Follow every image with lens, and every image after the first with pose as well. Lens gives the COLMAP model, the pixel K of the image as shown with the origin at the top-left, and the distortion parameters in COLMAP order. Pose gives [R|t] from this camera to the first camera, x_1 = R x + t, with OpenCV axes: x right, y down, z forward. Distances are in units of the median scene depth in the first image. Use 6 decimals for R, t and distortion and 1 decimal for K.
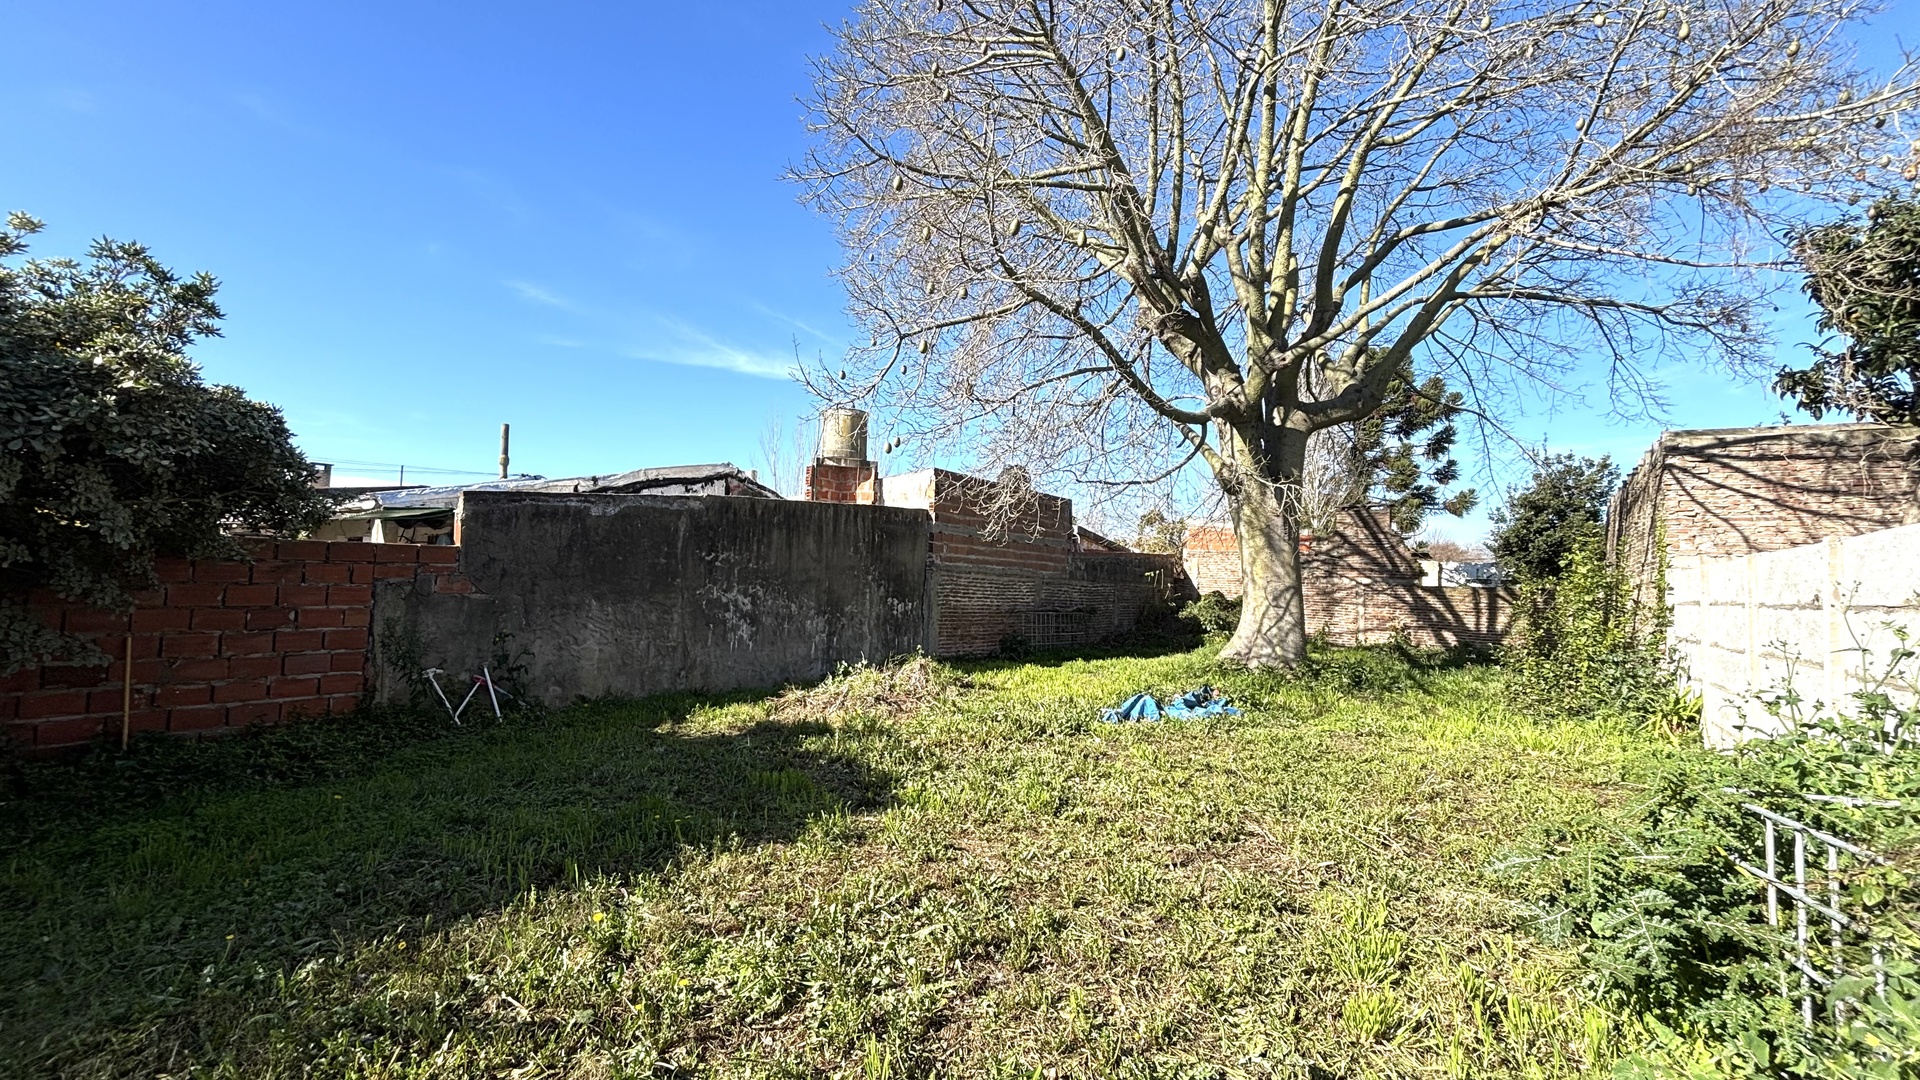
lens RADIAL K [[764.1, 0, 968.5], [0, 764.1, 543.6], [0, 0, 1]] dist [0.017347, -0.000184]
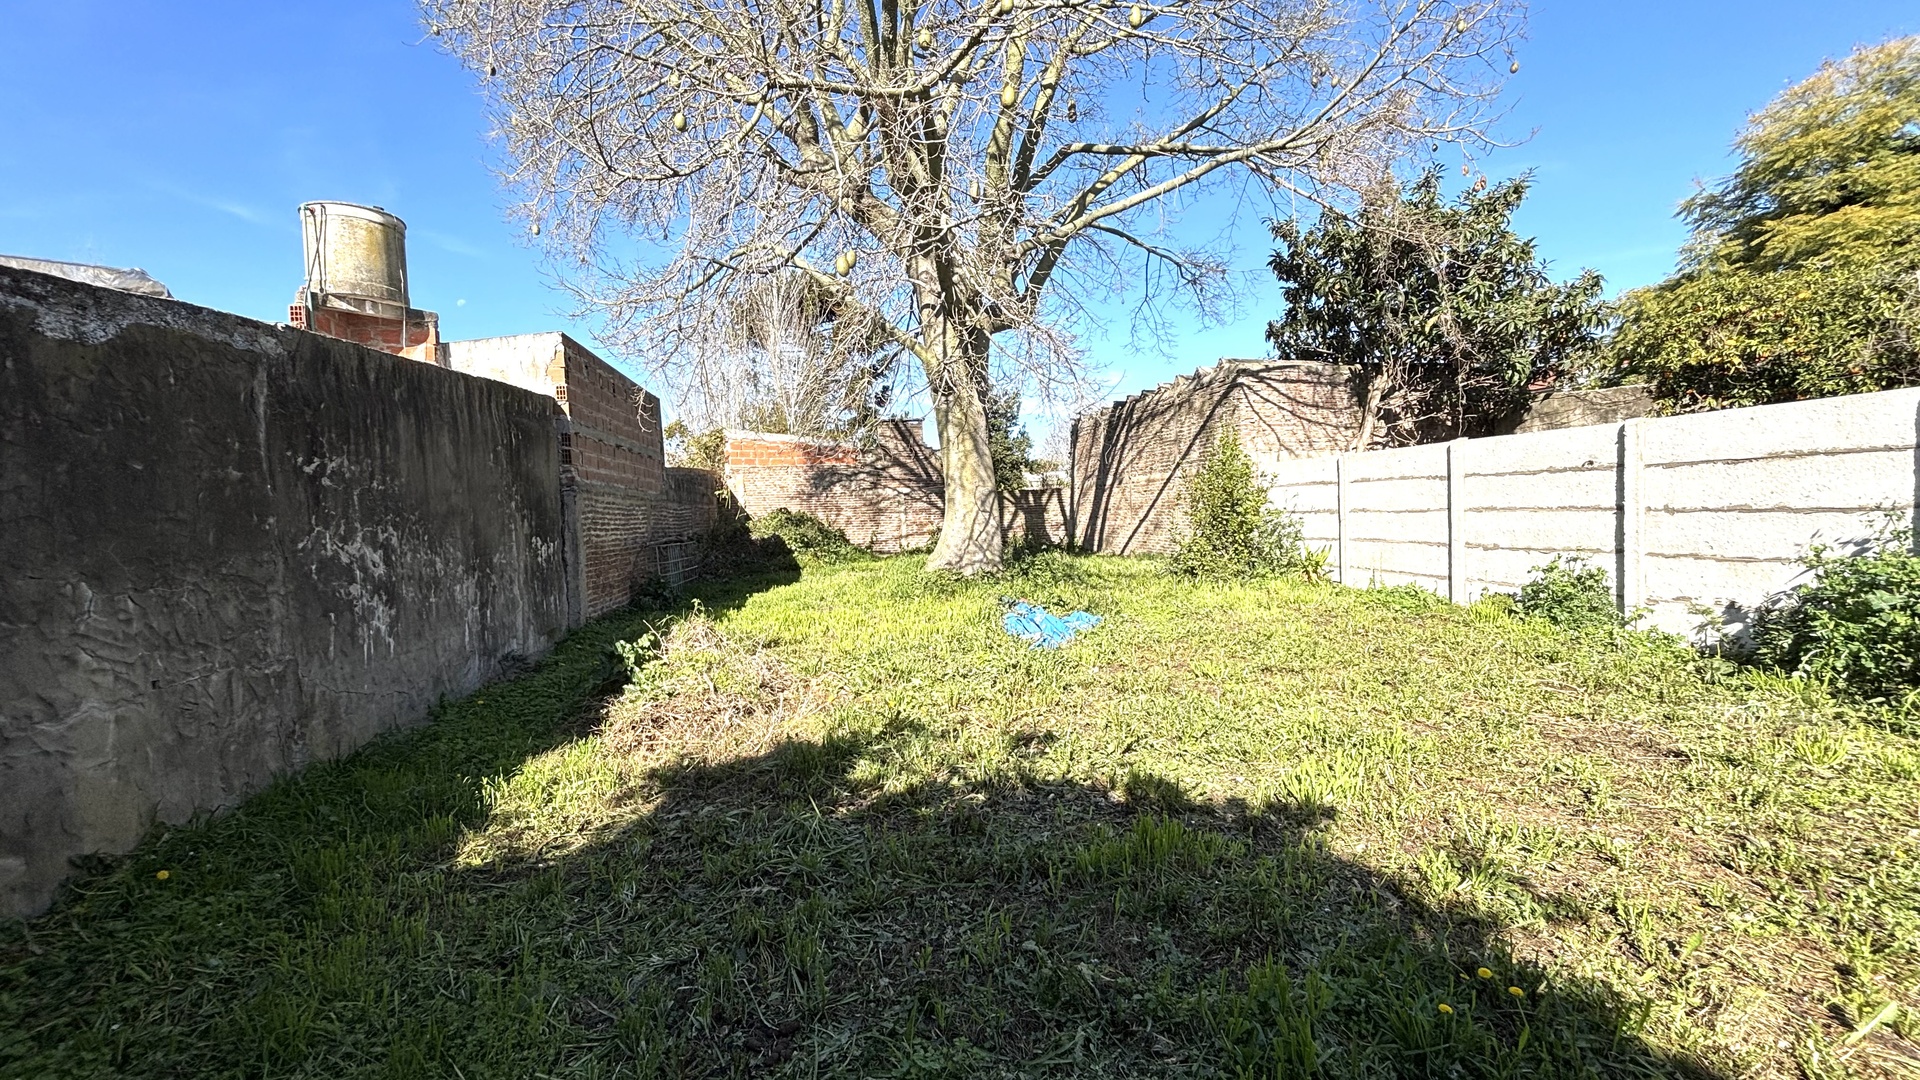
lens RADIAL K [[764.1, 0, 968.5], [0, 764.1, 543.6], [0, 0, 1]] dist [0.017347, -0.000184]
pose [[0.704853, -0.091080, 0.703482, -0.325910], [0.021170, 0.993982, 0.107480, 0.018143], [-0.709038, -0.060865, 0.702539, 0.335503]]
